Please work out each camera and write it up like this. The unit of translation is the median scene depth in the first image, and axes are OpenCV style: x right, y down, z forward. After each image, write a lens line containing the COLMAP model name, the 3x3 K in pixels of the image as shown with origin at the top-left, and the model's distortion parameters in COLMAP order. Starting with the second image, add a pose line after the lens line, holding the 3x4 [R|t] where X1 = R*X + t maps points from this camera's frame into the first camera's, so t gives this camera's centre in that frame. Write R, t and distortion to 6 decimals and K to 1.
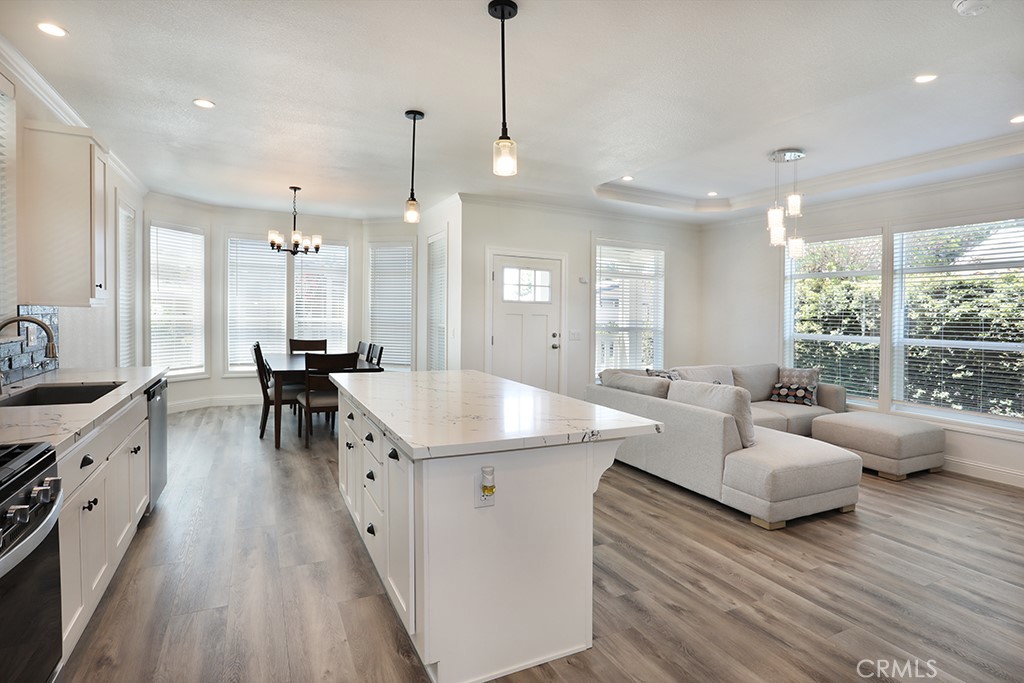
lens RADIAL K [[548.5, 0, 538.4], [0, 548.5, 325.5], [0, 0, 1]] dist [-0.001802, 0.023240]
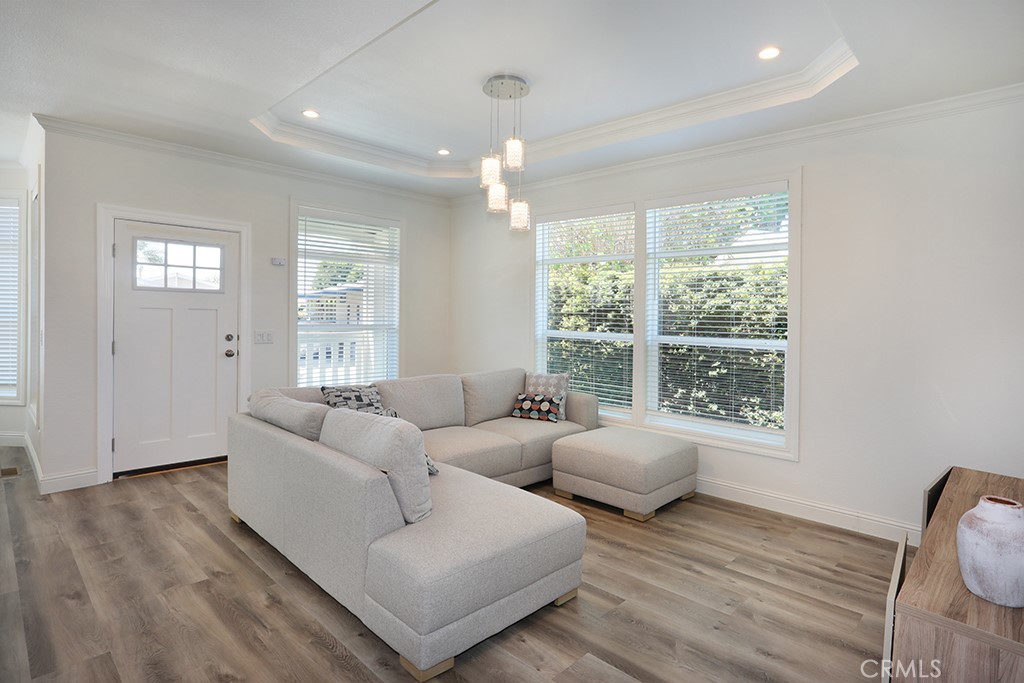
lens RADIAL K [[560.1, 0, 505.0], [0, 560.1, 319.1], [0, 0, 1]] dist [-0.033028, 0.022269]
pose [[0.960039, -0.007632, 0.279761, 0.173822], [0.008670, 0.999959, -0.002473, -0.000983], [-0.279731, 0.004799, 0.960066, 0.213040]]
